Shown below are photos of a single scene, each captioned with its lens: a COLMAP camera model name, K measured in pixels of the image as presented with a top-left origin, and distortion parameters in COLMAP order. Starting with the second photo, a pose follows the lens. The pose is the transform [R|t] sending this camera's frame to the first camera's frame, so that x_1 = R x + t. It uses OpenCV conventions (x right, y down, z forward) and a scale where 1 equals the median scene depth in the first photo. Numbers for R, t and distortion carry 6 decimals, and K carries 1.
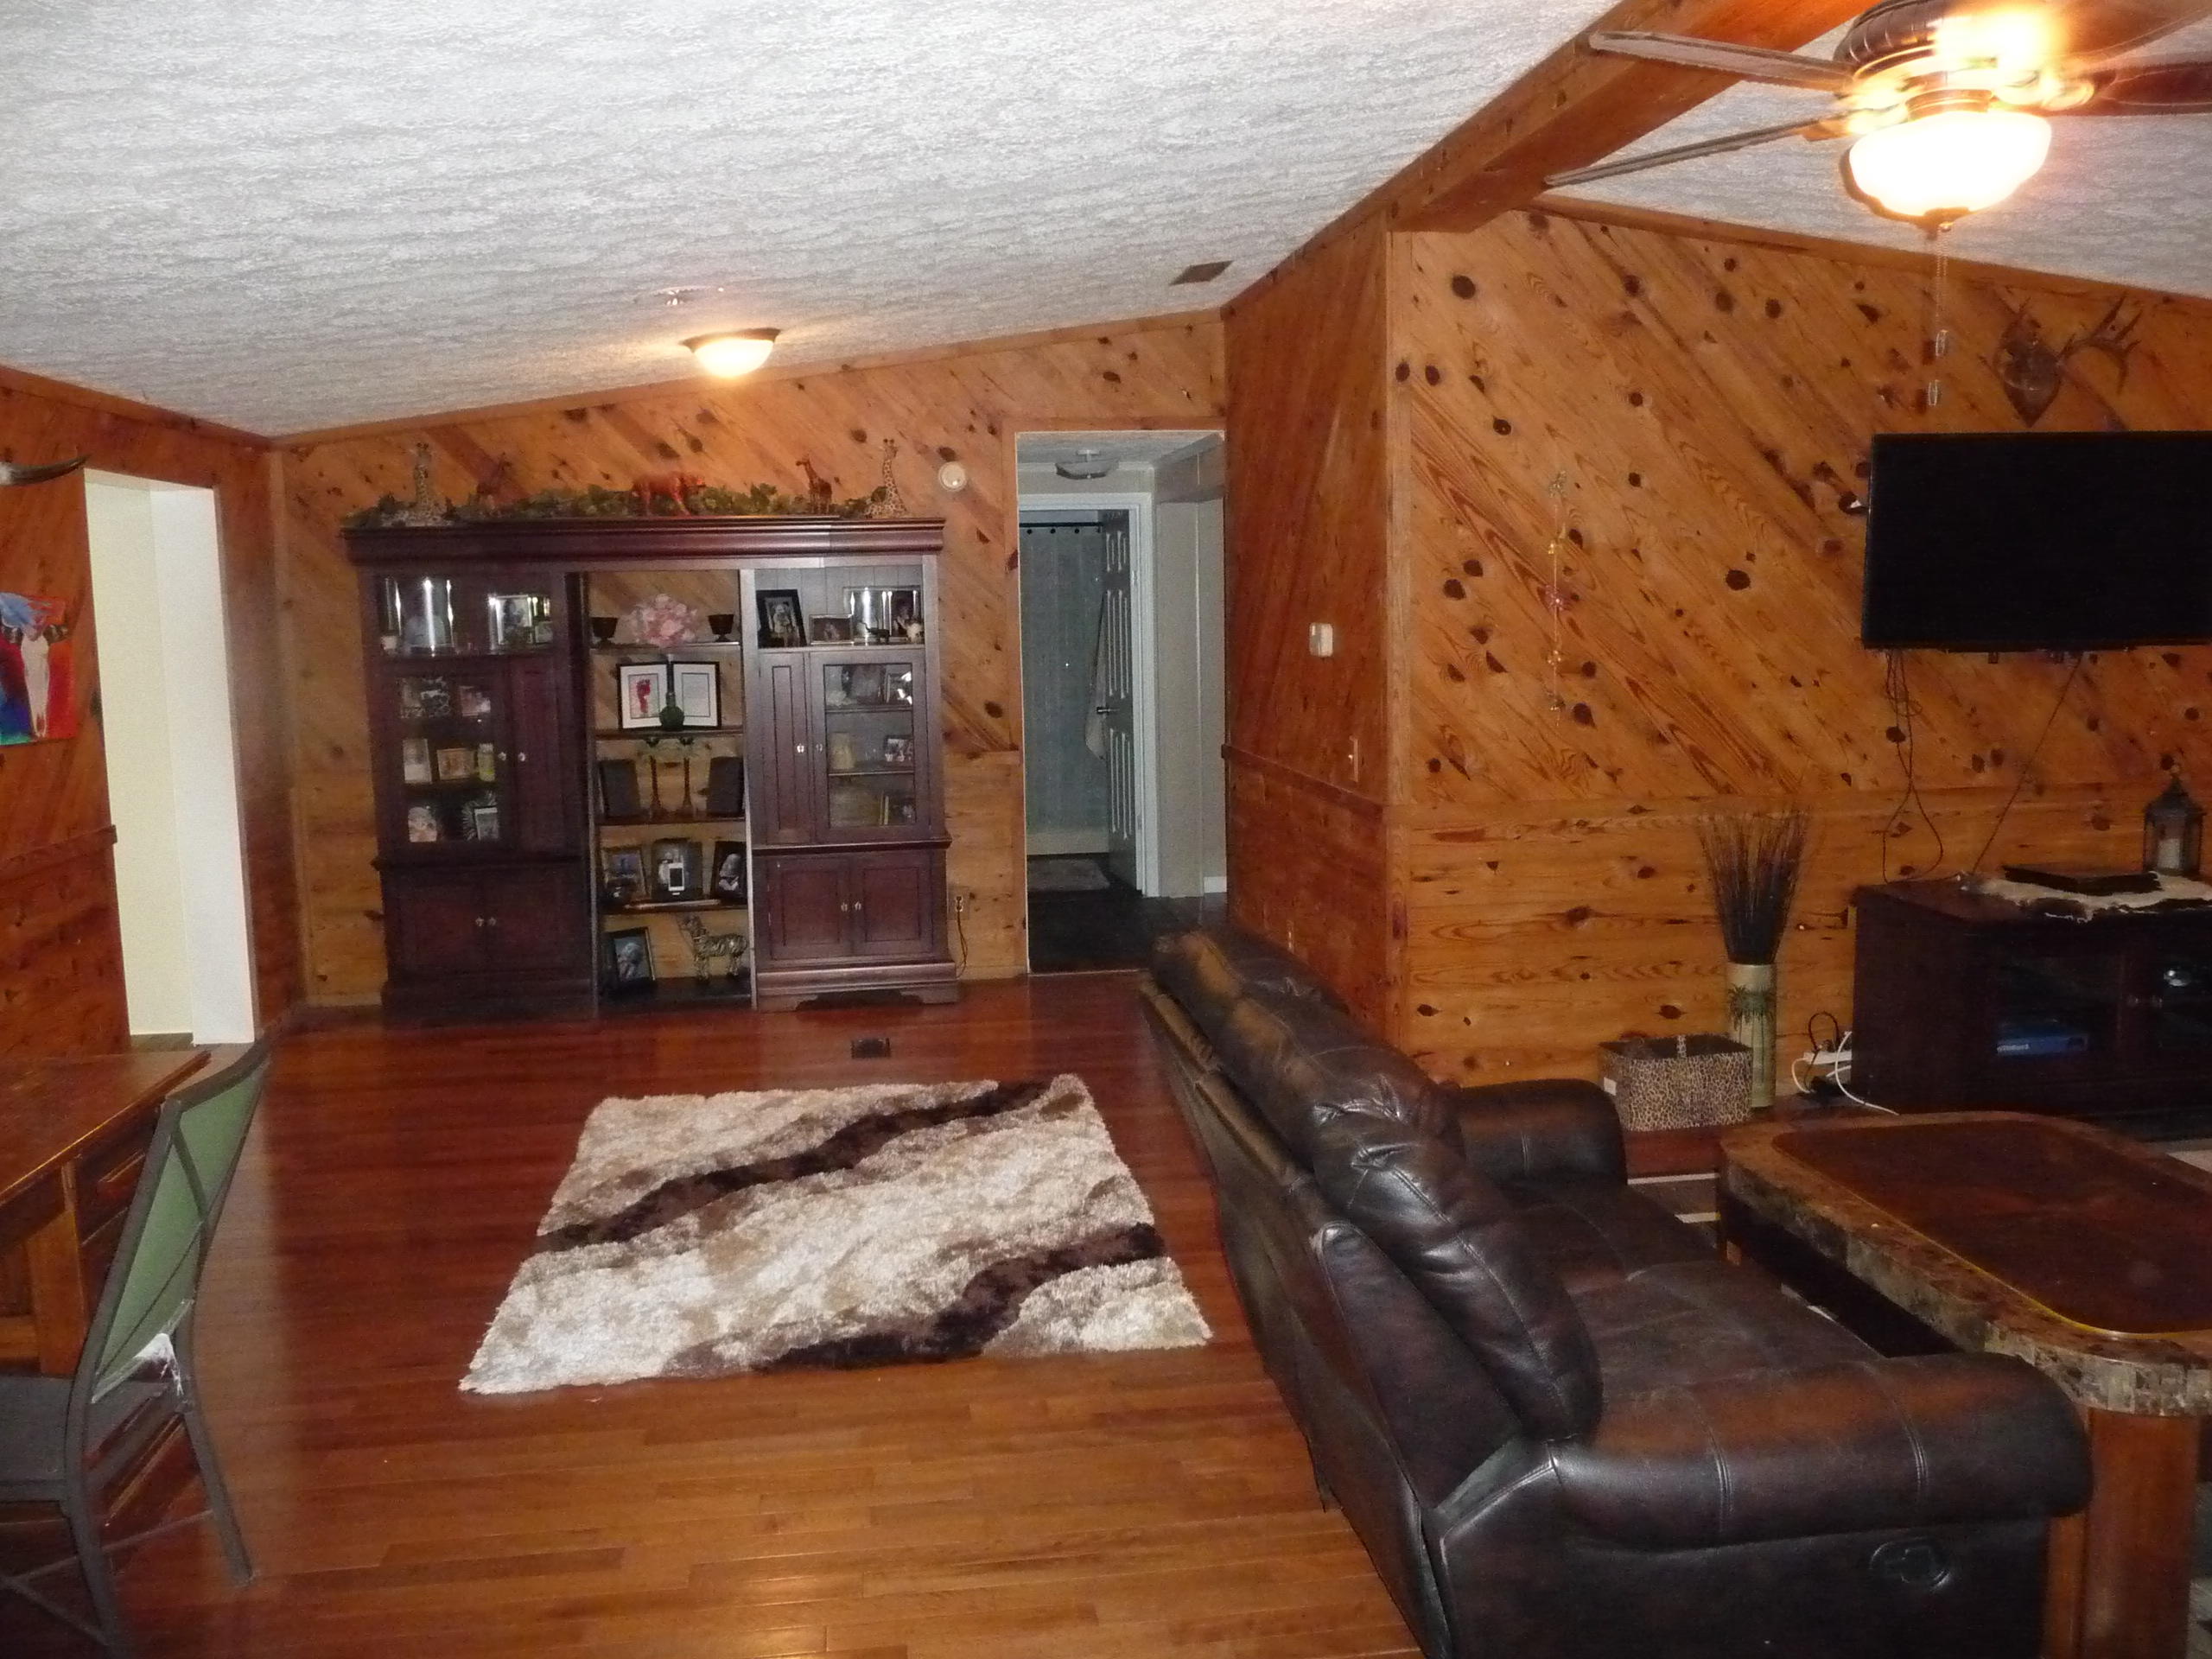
lens RADIAL K [[1846.0, 0, 1104.4], [0, 1846.0, 814.7], [0, 0, 1]] dist [-0.046027, 0.041800]
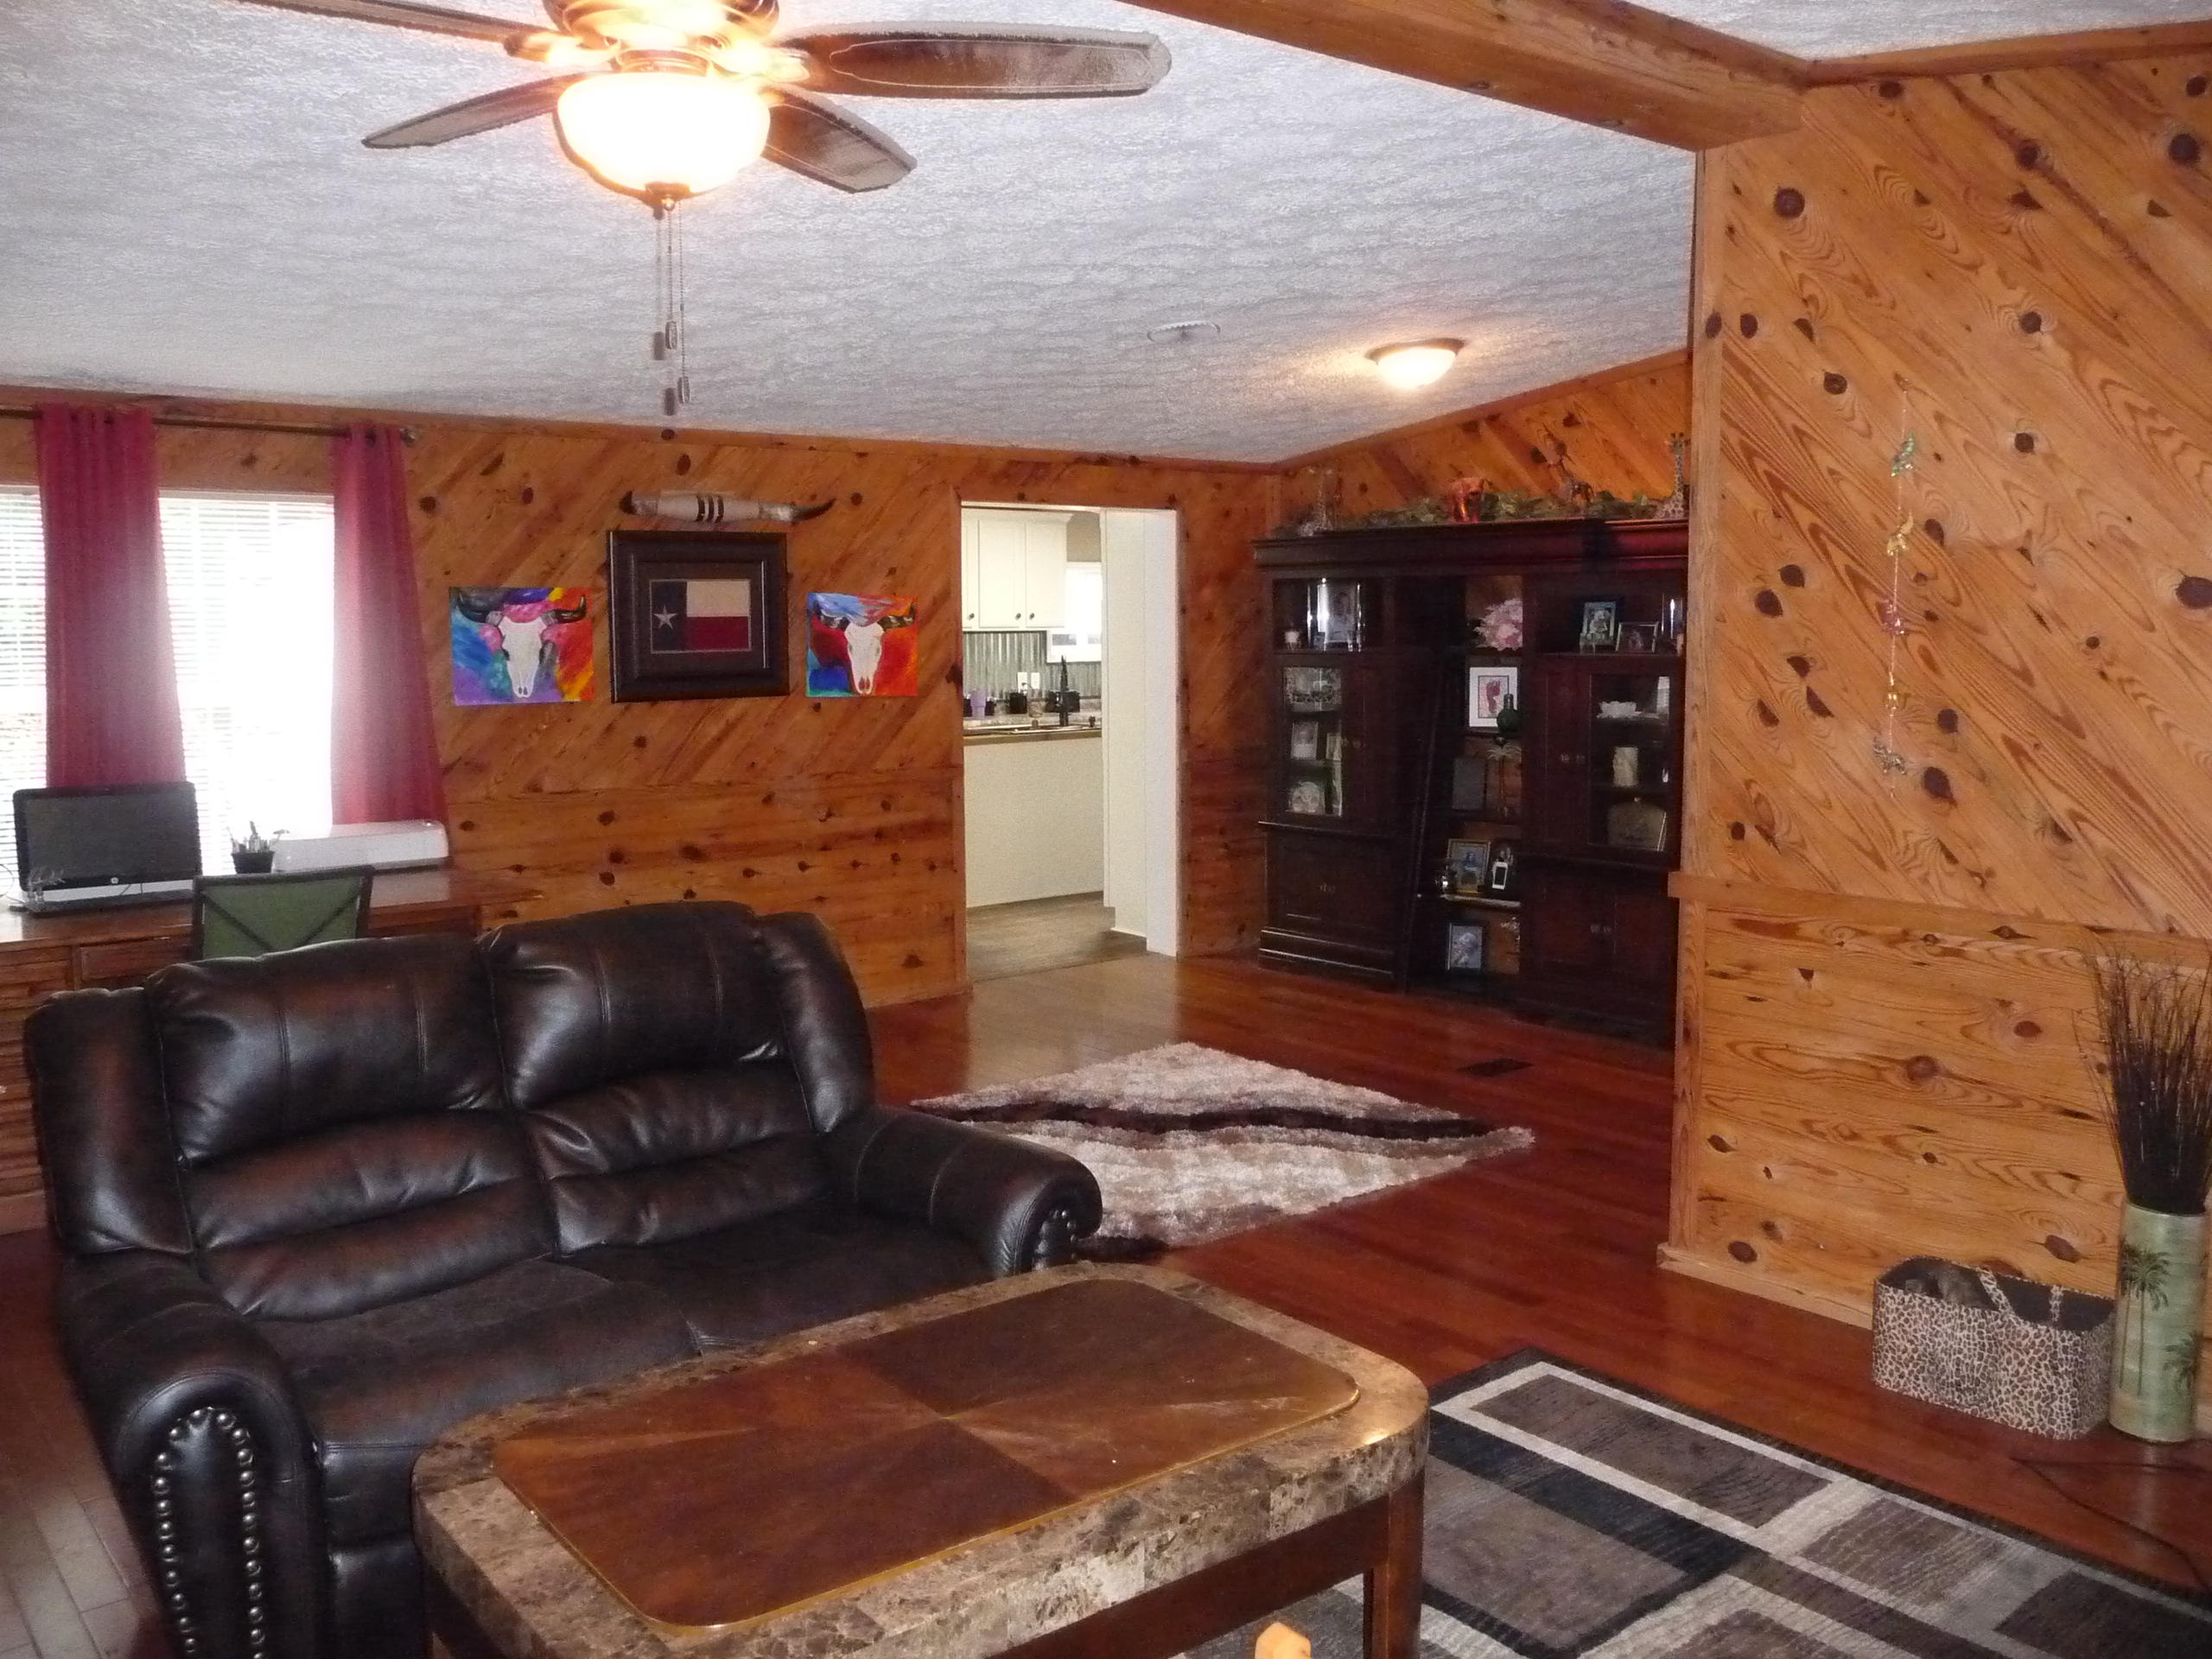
lens RADIAL K [[1846.0, 0, 1104.4], [0, 1846.0, 814.7], [0, 0, 1]] dist [-0.046027, 0.041800]
pose [[0.519816, 0.107944, -0.847431, 0.686036], [-0.105719, 0.992488, 0.061572, -0.052363], [0.847711, 0.057583, 0.527323, 0.364936]]
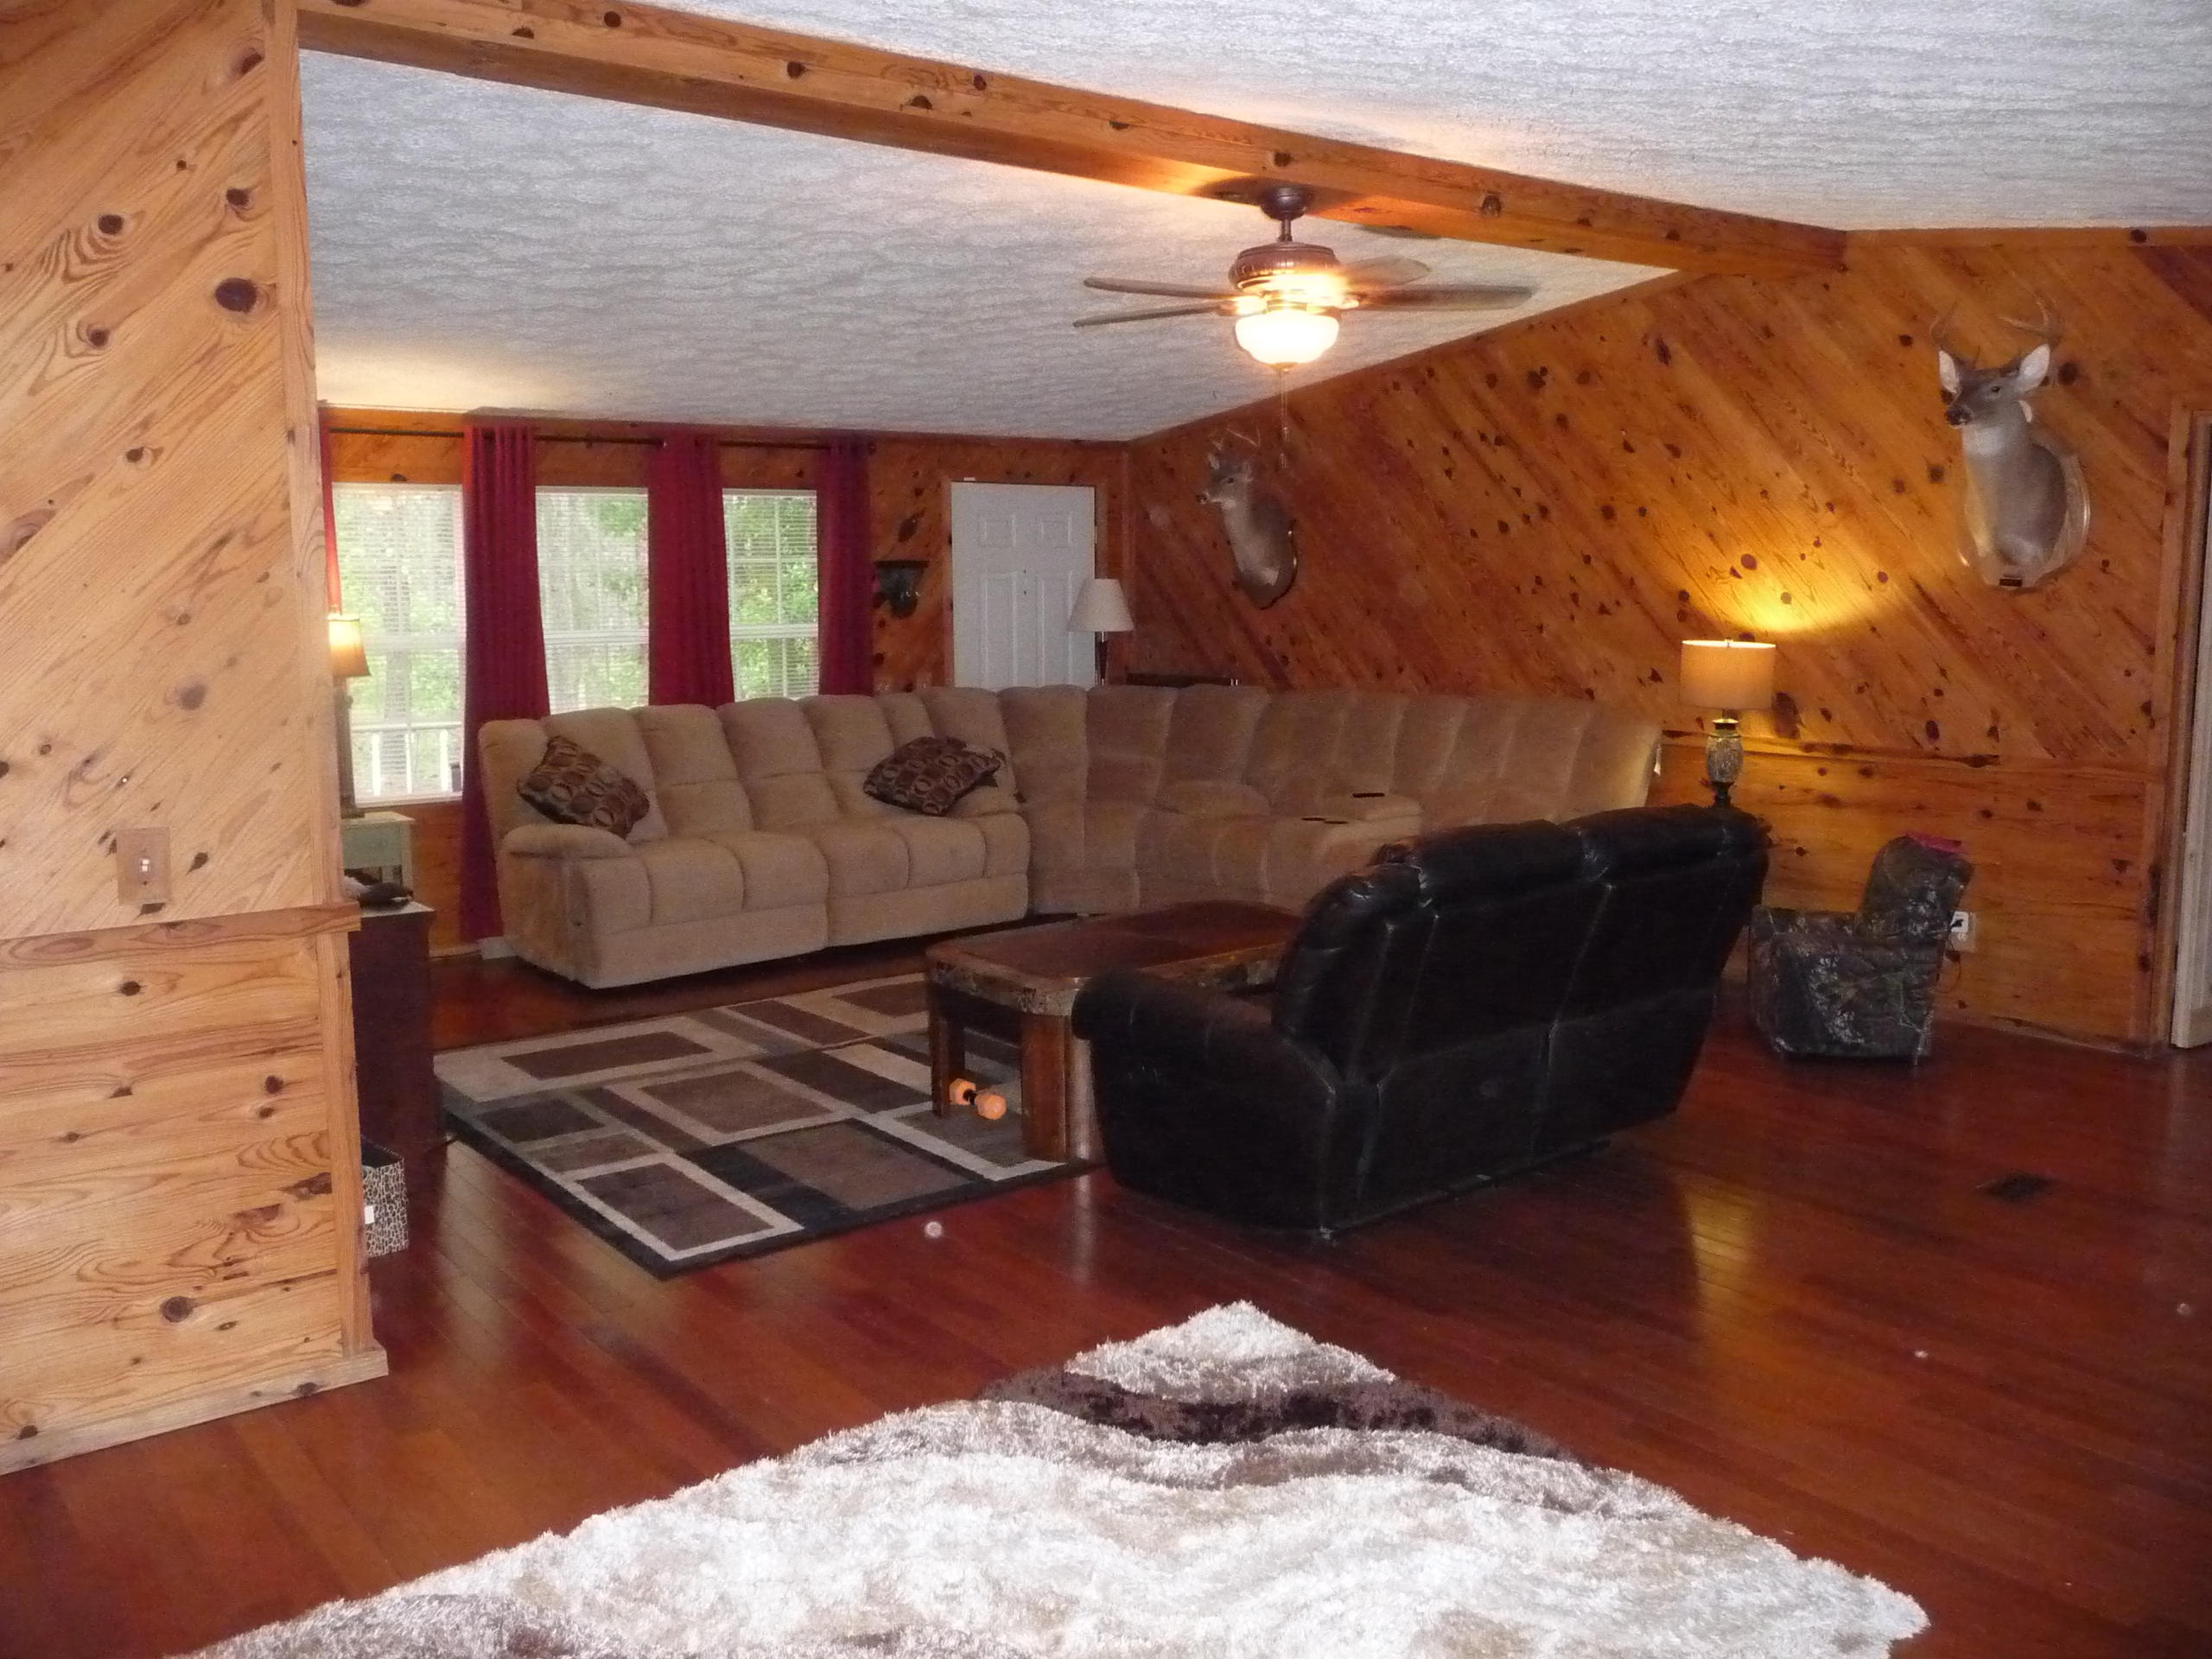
lens RADIAL K [[1836.5, 0, 1106.0], [0, 1836.5, 829.5], [0, 0, 1]] dist [-0.028674, 0.006799]
pose [[-0.502993, -0.097952, 0.858722, -0.530636], [0.117797, 0.976516, 0.180388, -0.114436], [-0.856225, 0.191888, -0.479643, 1.063245]]
